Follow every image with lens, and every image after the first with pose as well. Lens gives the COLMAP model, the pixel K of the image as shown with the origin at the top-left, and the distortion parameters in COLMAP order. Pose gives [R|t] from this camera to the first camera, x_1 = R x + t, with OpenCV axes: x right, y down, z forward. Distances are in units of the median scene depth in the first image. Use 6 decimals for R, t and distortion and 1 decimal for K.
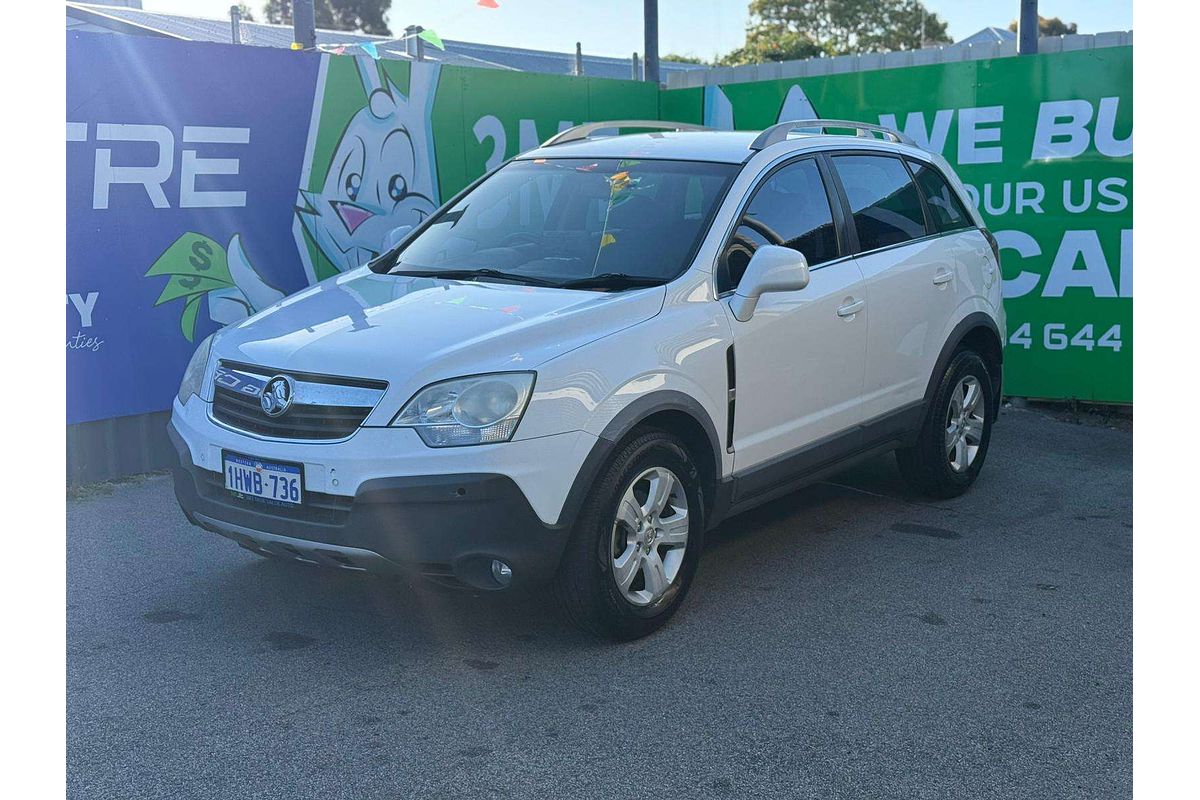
lens RADIAL K [[1483.0, 0, 600.0], [0, 1483.0, 400.0], [0, 0, 1]] dist [0.223218, -0.492082]
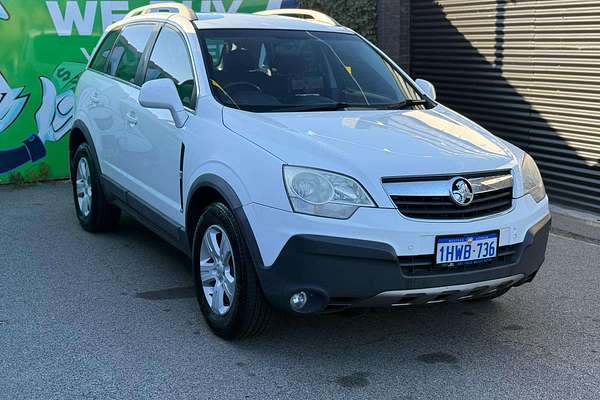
lens RADIAL K [[833.1, 0, 300.0], [0, 833.1, 200.0], [0, 0, 1]] dist [0.237555, -0.543690]
pose [[0.432061, -0.165060, 0.886611, -0.903969], [0.133611, 0.983975, 0.118075, -0.100509], [-0.891892, 0.067445, 0.447191, 0.686314]]
